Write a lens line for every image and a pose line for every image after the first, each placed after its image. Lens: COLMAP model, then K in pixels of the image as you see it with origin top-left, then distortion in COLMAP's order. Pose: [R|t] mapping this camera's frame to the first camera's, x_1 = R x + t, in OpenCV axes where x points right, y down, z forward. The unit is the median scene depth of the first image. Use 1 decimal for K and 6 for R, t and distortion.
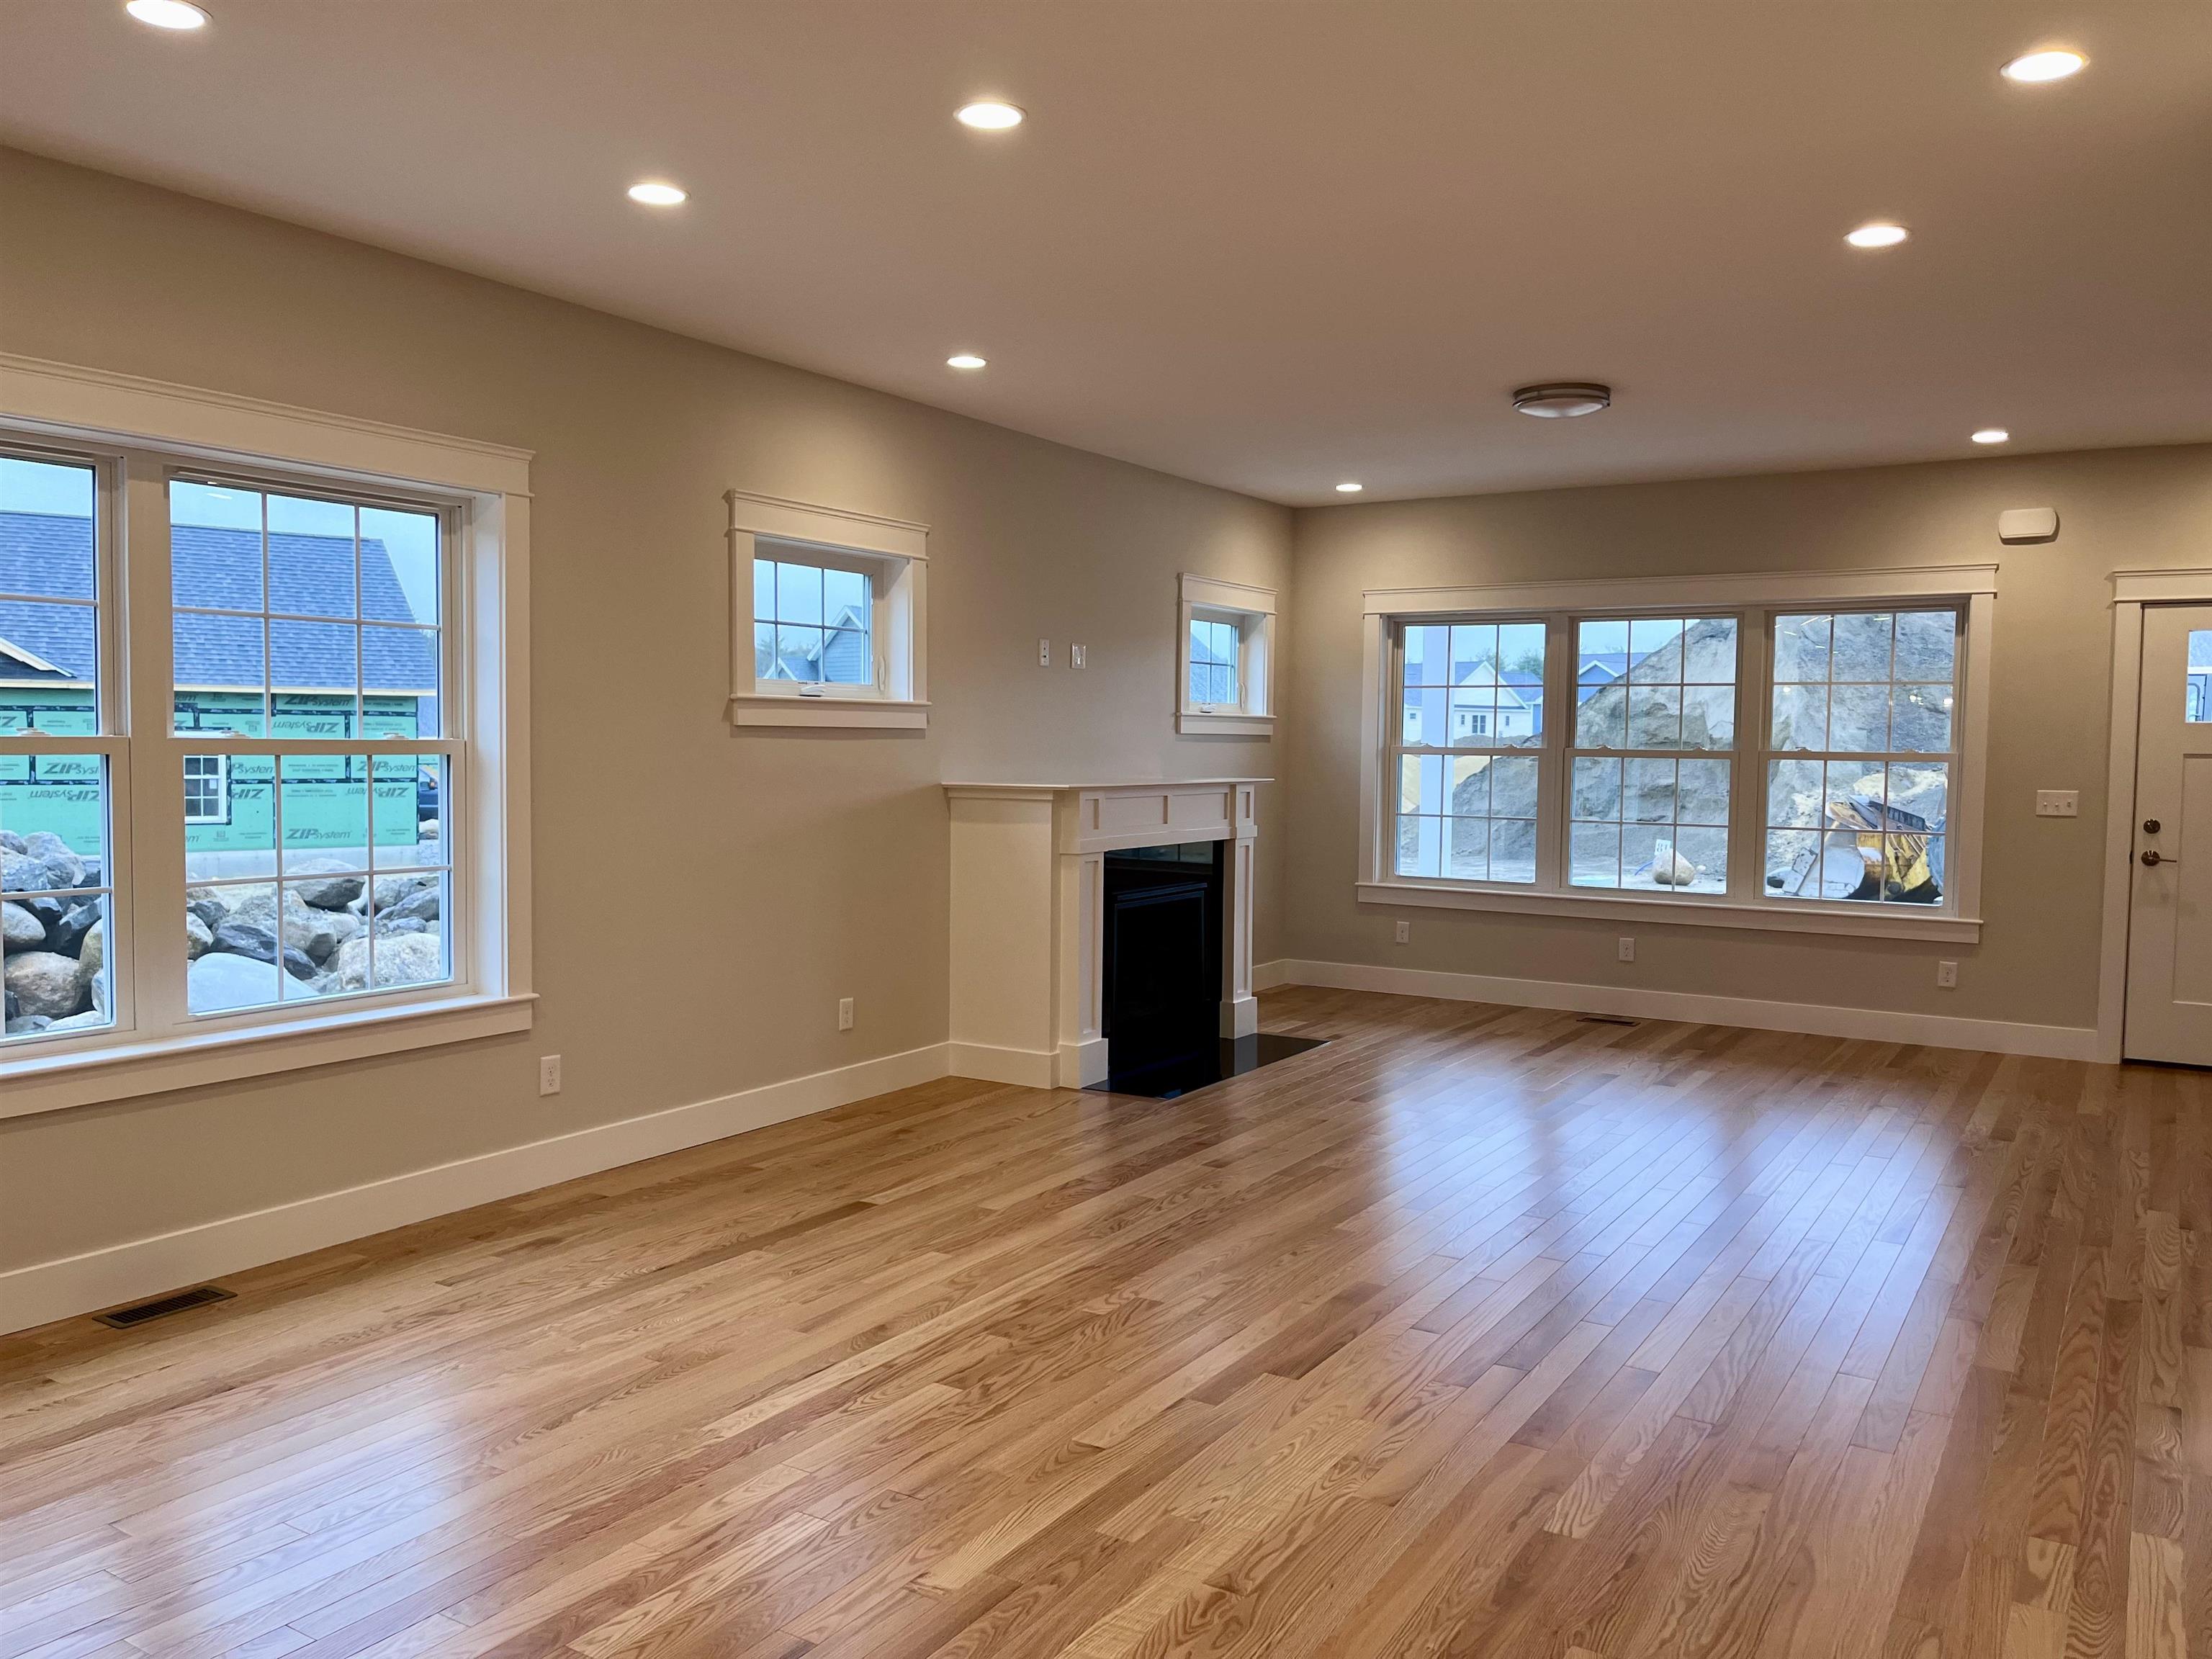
lens RADIAL K [[1682.3, 0, 1116.7], [0, 1682.3, 830.2], [0, 0, 1]] dist [0.064096, -0.096942]
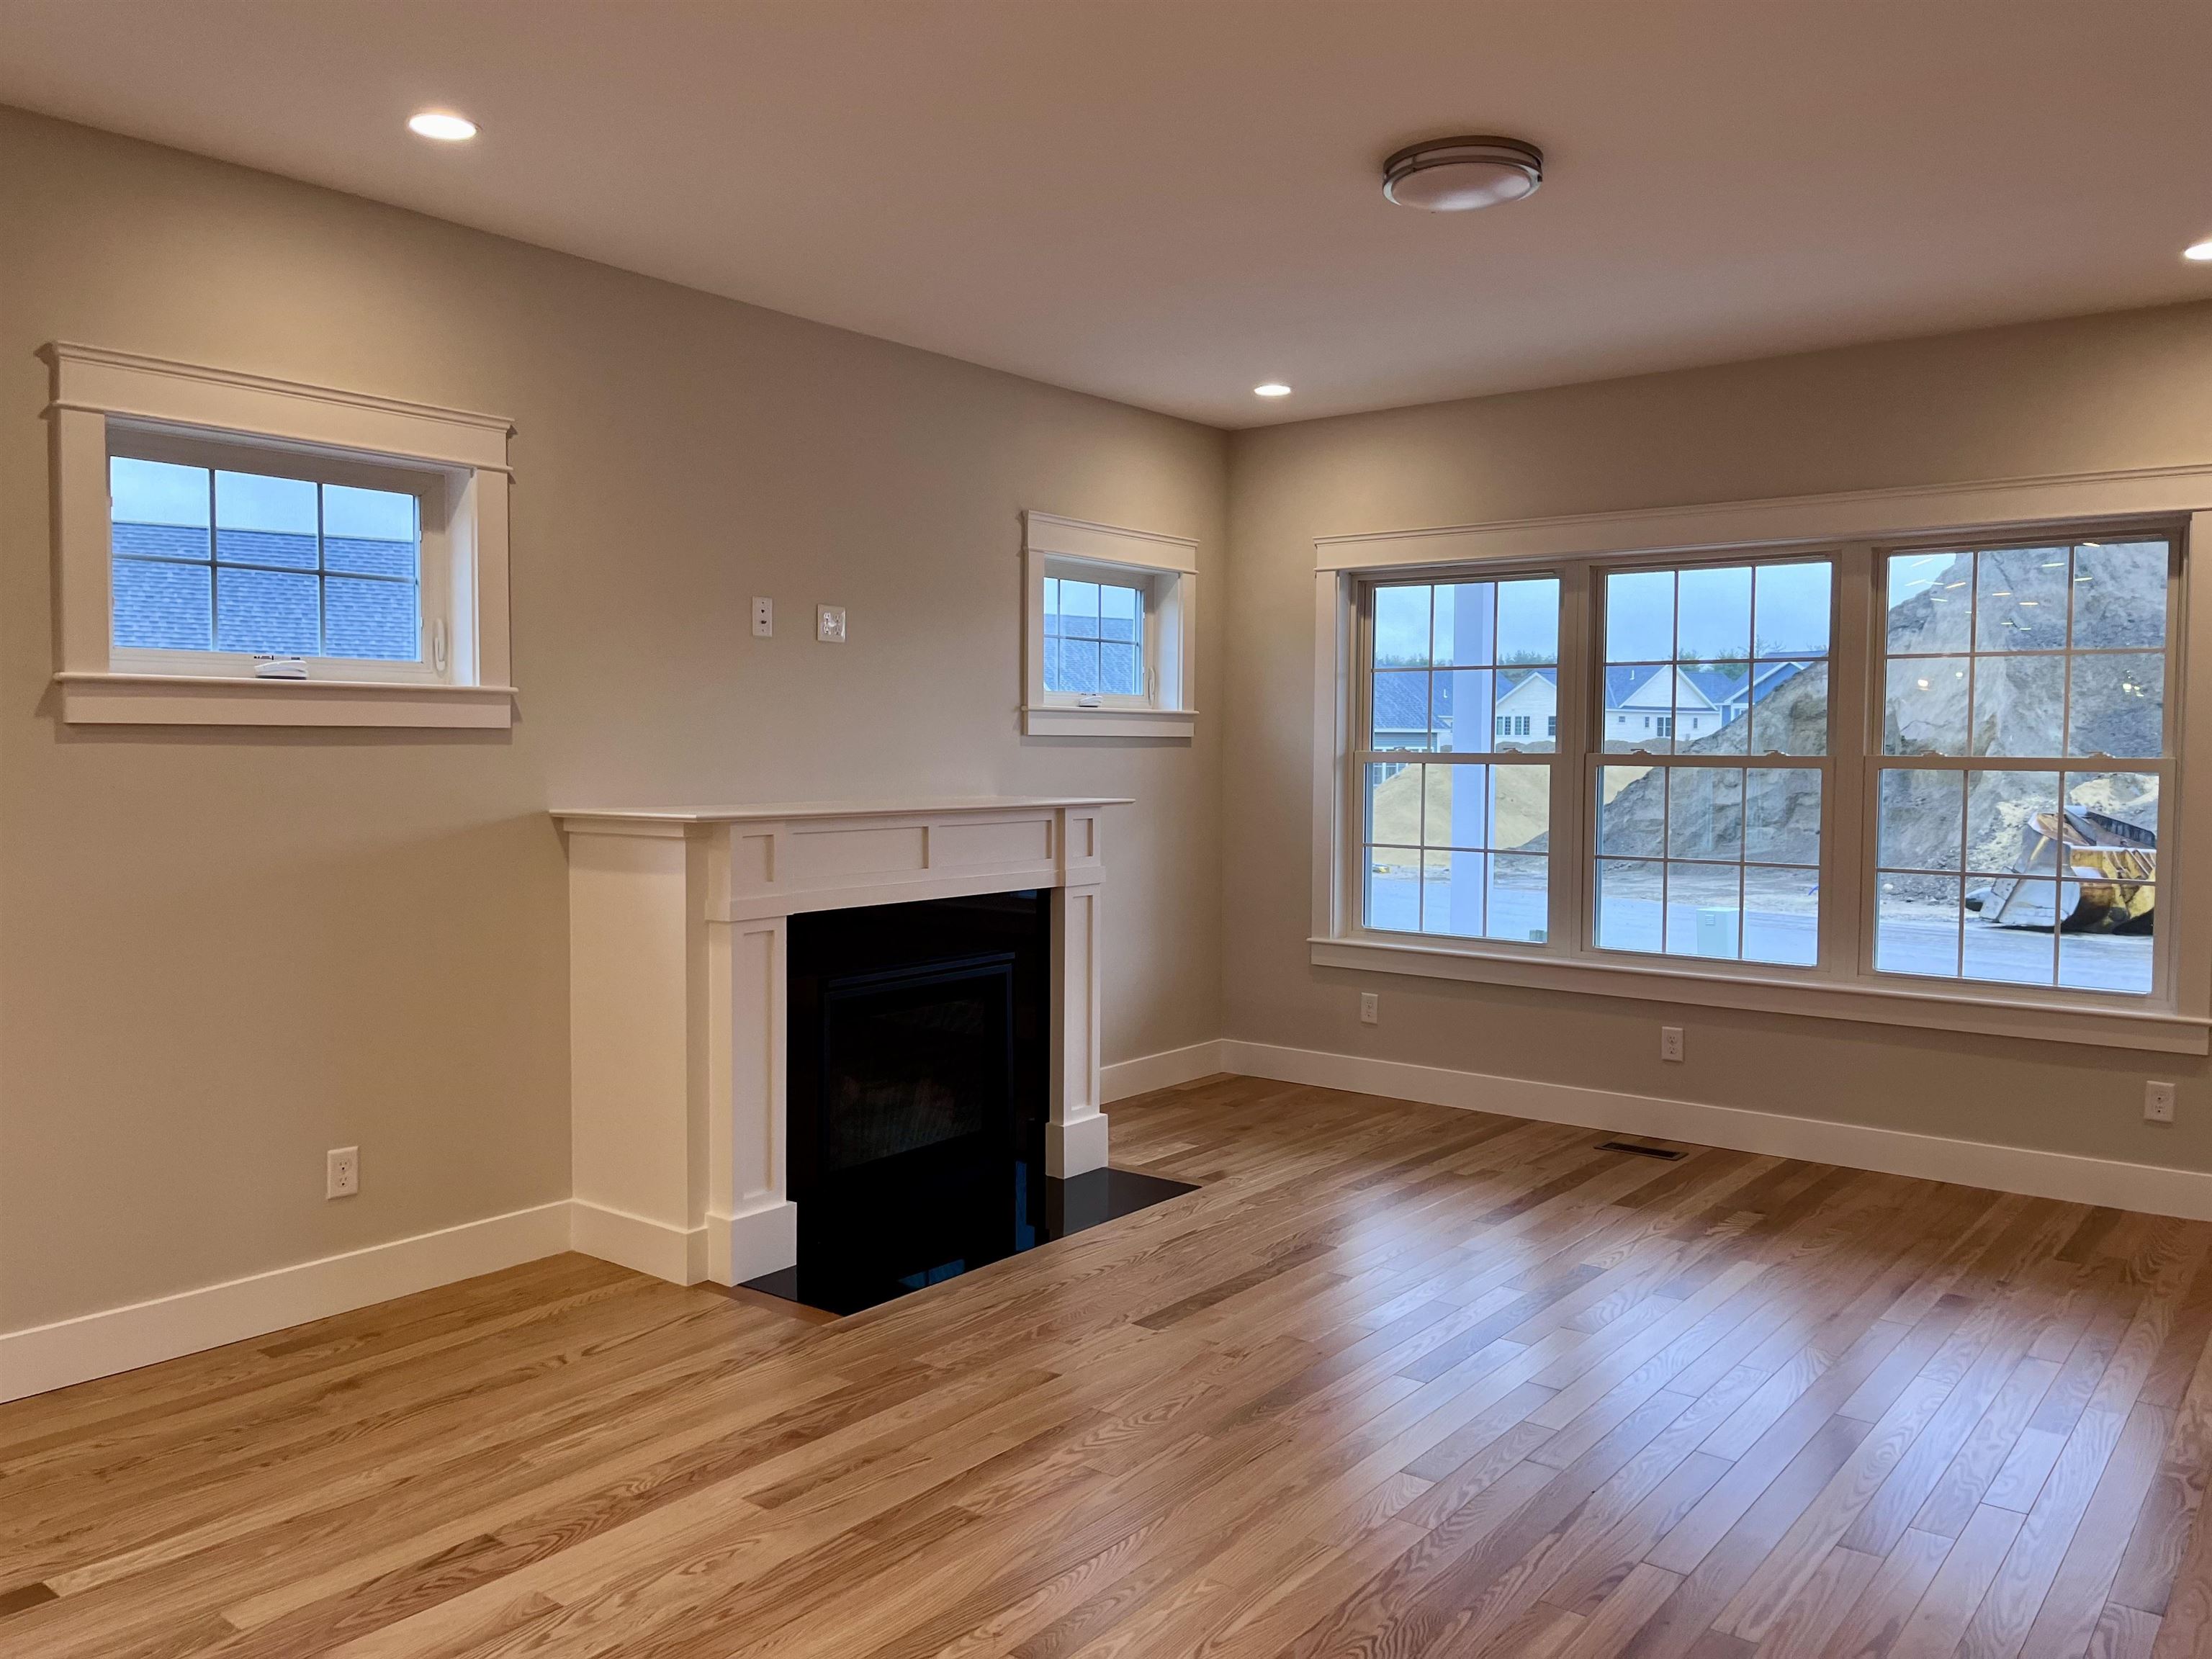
lens RADIAL K [[1677.6, 0, 1122.6], [0, 1677.6, 812.4], [0, 0, 1]] dist [0.064898, -0.094037]
pose [[0.994291, -0.001206, -0.106692, 0.166004], [-0.000313, 0.999899, -0.014227, -0.015440], [0.106698, 0.014180, 0.994190, 0.315203]]
